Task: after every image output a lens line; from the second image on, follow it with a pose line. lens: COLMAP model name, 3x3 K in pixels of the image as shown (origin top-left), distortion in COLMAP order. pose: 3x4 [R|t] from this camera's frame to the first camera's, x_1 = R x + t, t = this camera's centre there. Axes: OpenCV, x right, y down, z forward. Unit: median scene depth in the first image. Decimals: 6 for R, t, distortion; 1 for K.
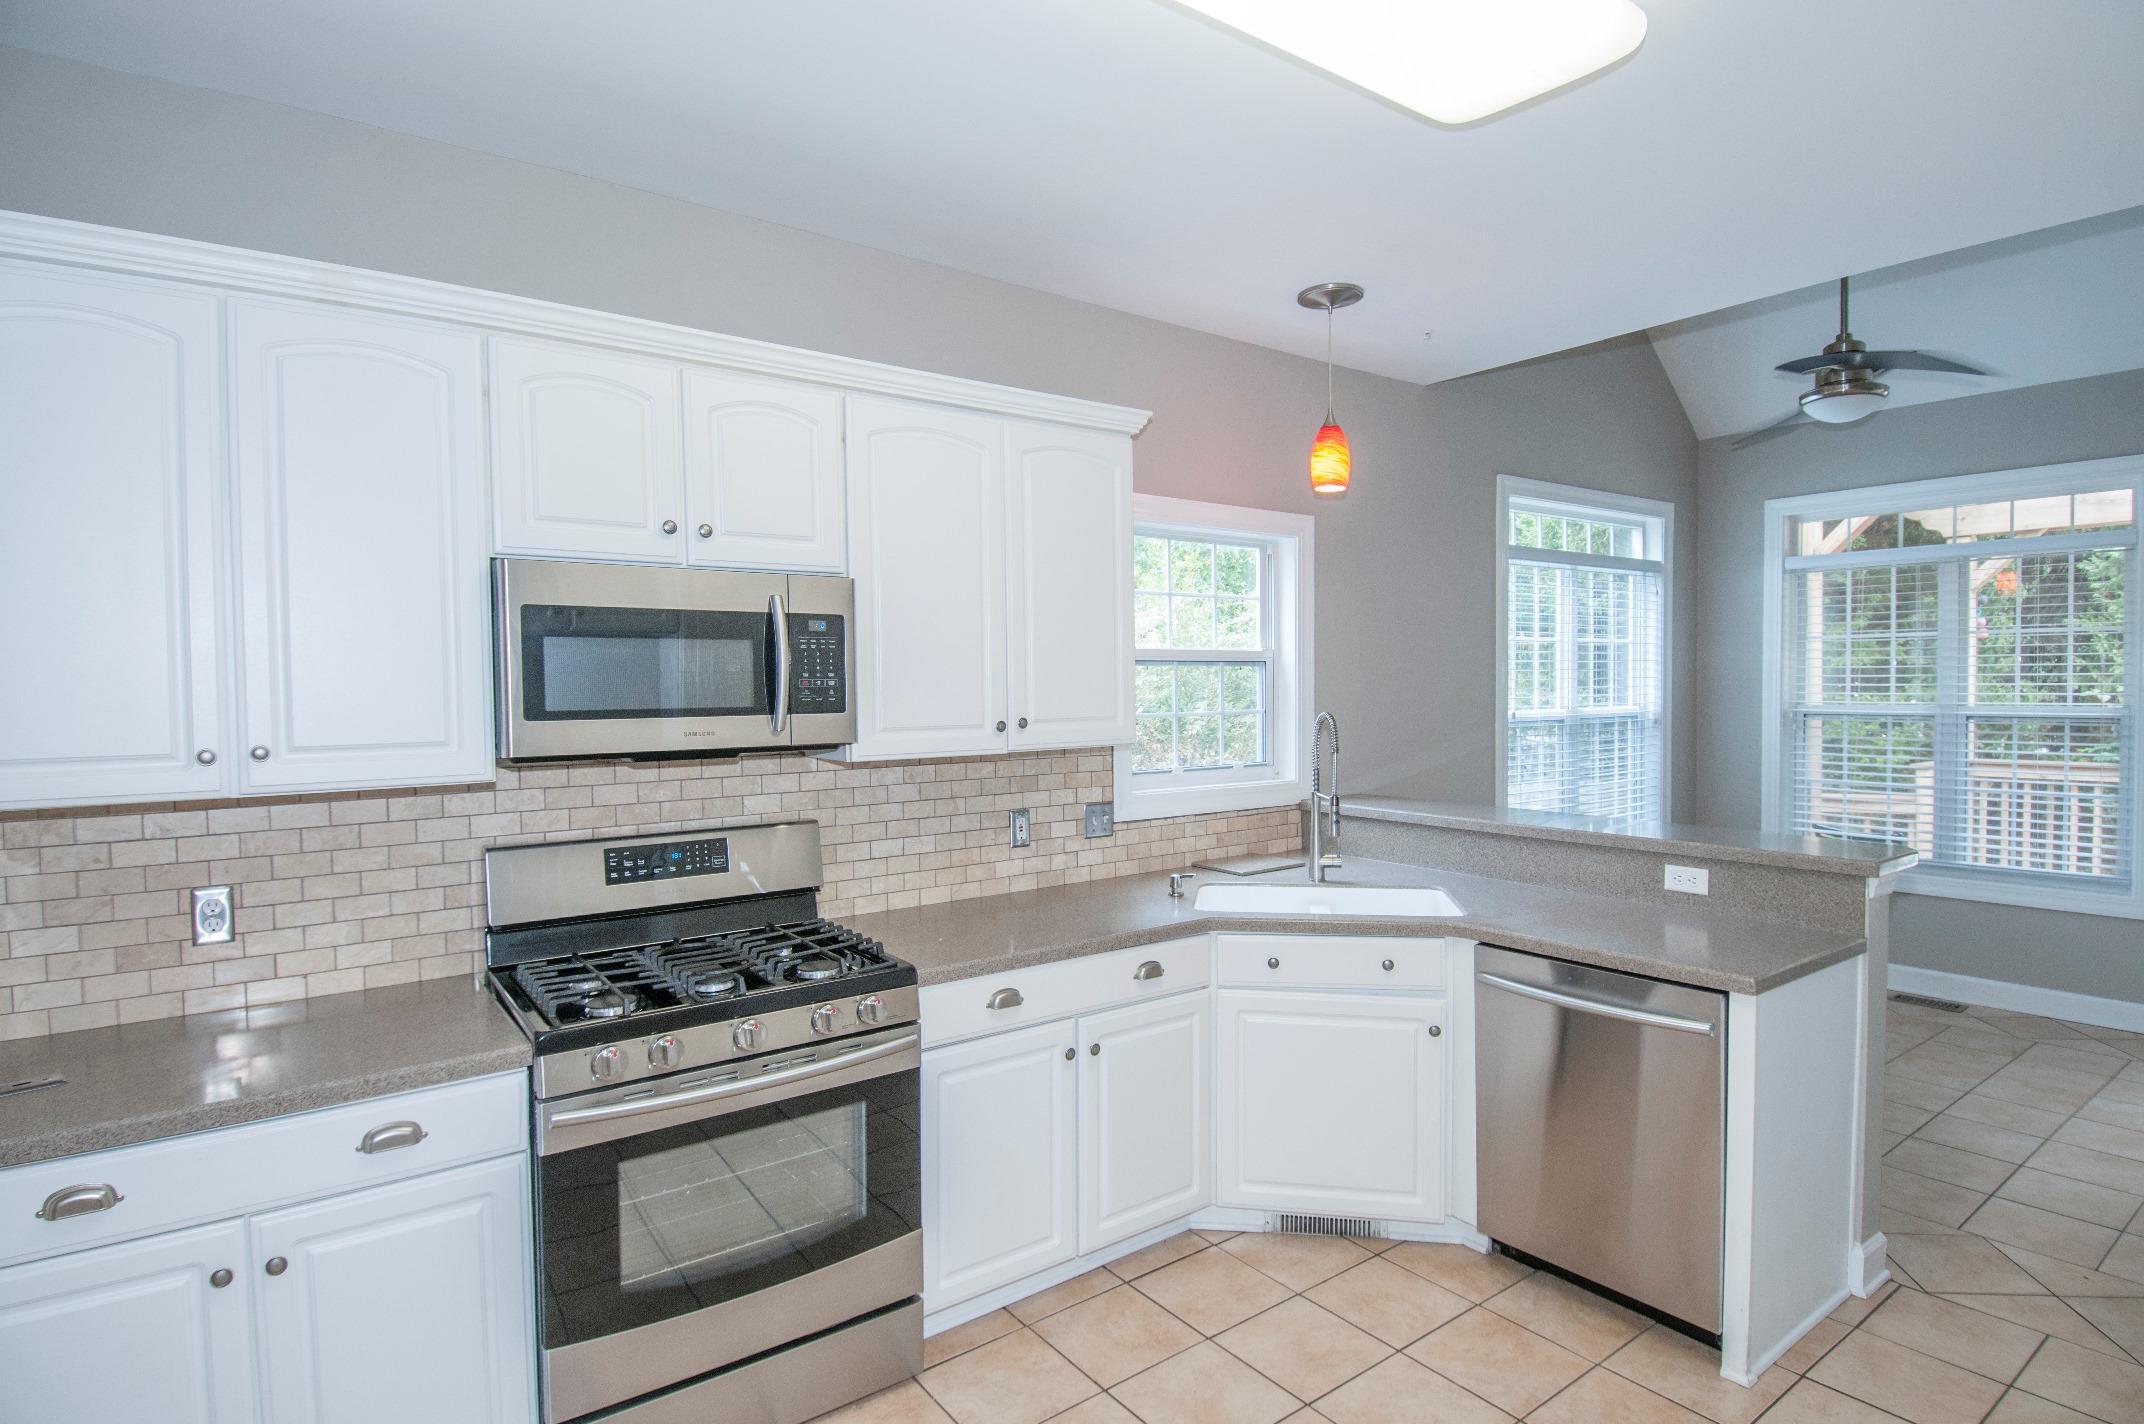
lens RADIAL K [[1114.2, 0, 1087.6], [0, 1114.2, 707.8], [0, 0, 1]] dist [0.026807, -0.002083]
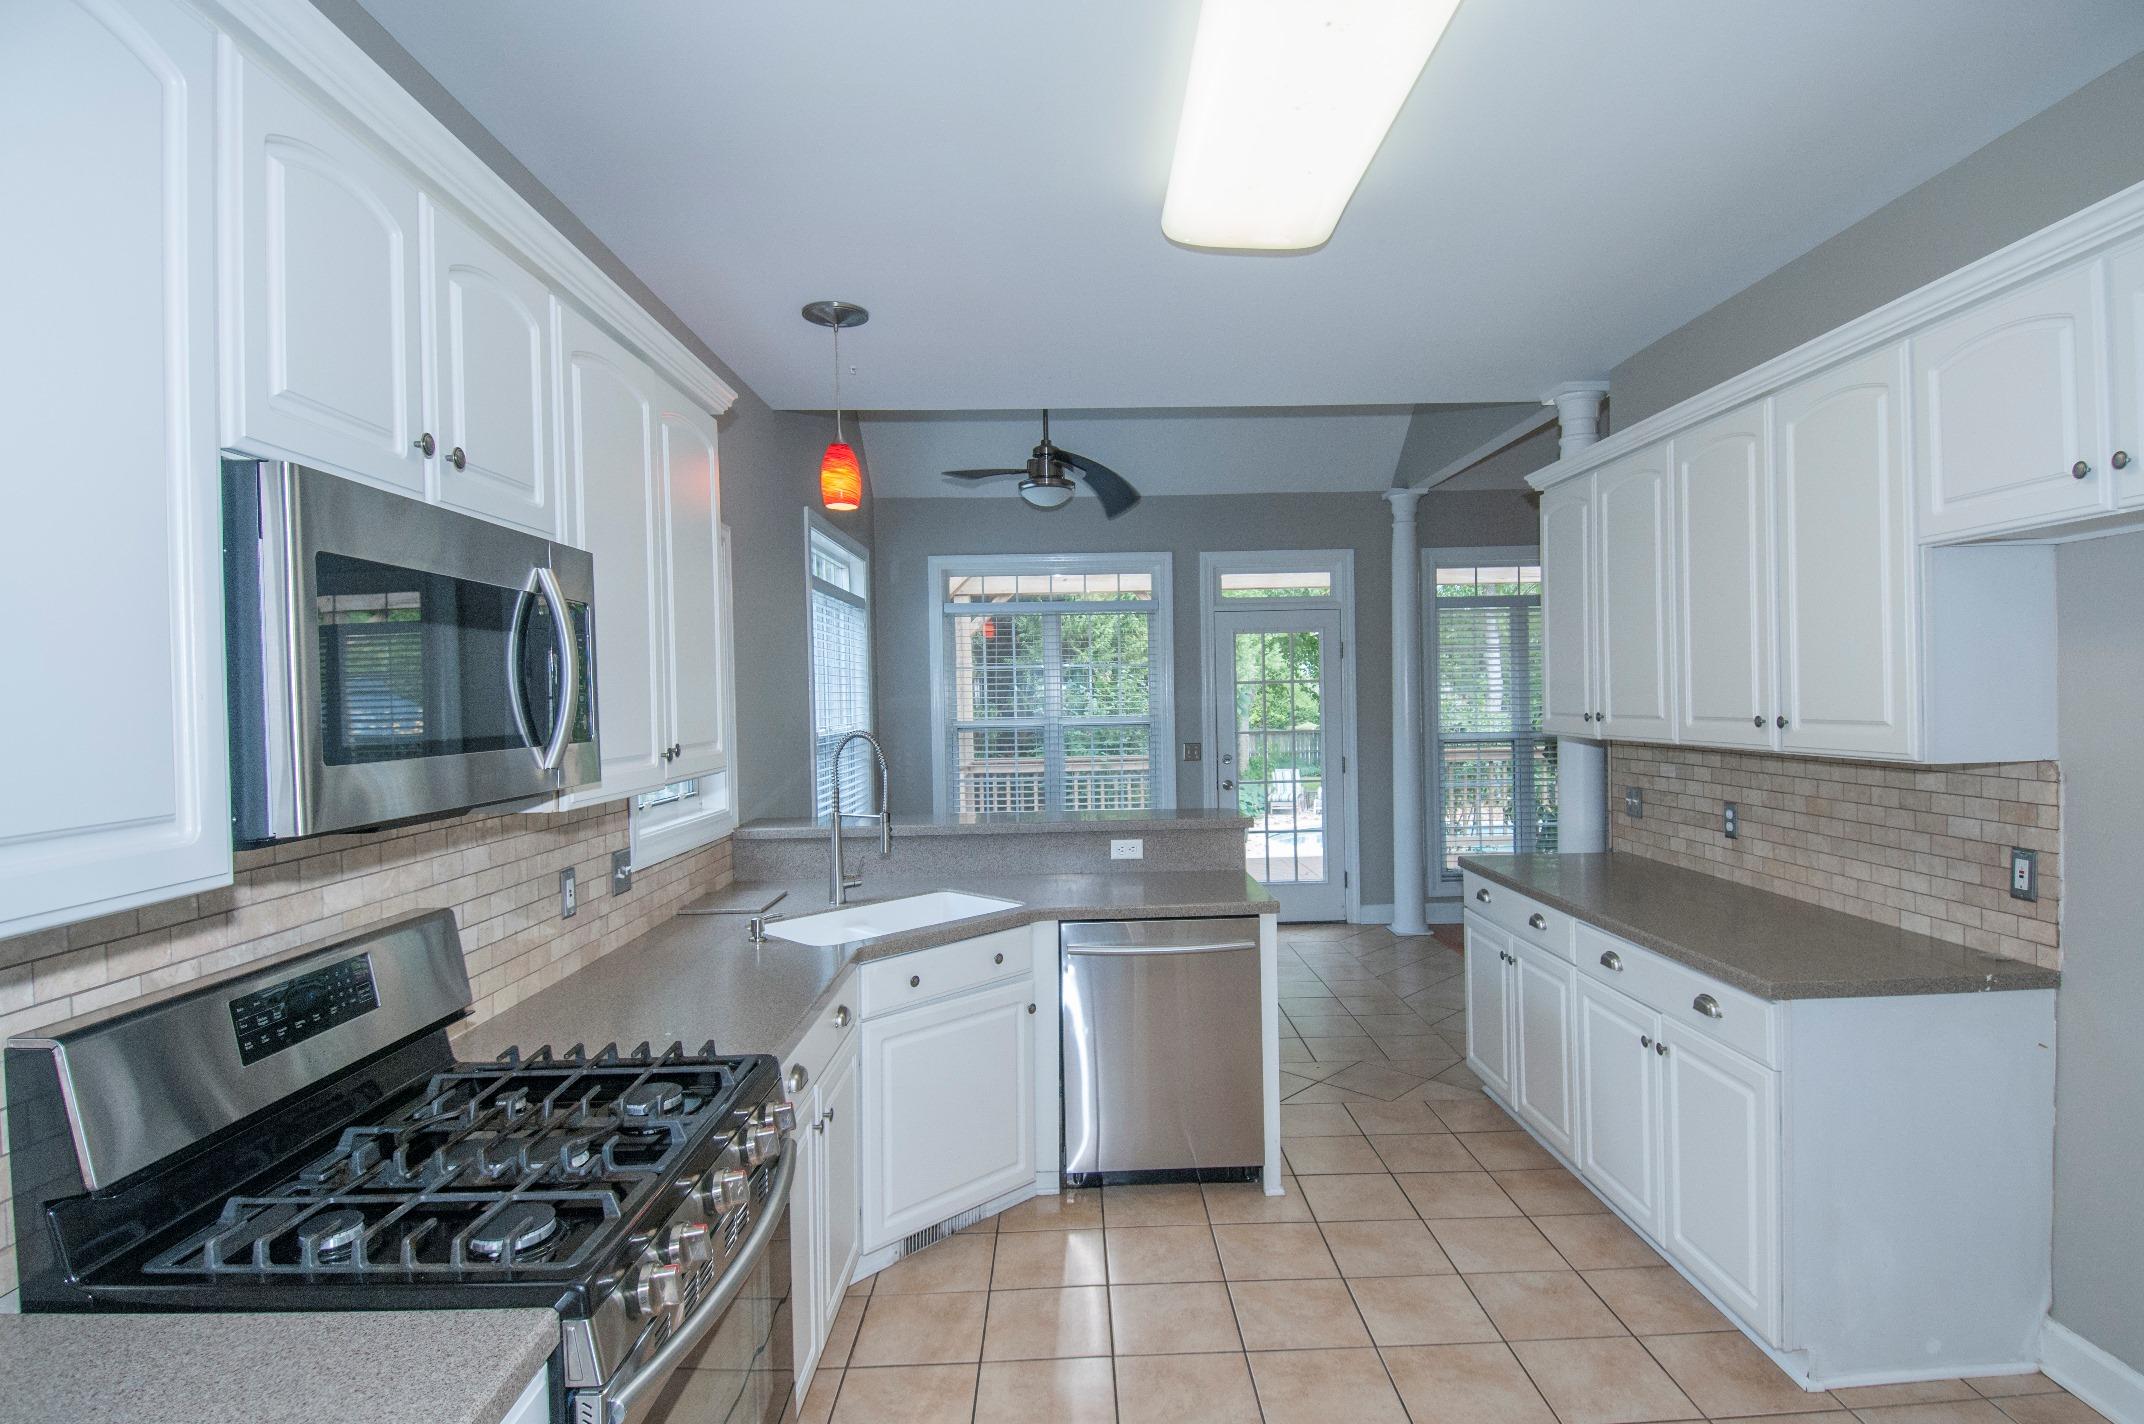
lens RADIAL K [[1114.2, 0, 1087.1], [0, 1114.2, 707.5], [0, 0, 1]] dist [0.026807, -0.002083]
pose [[0.585841, -0.011009, 0.810351, -0.466582], [0.034522, 0.999339, -0.011381, 0.002327], [-0.809690, 0.034642, 0.585834, 0.246082]]
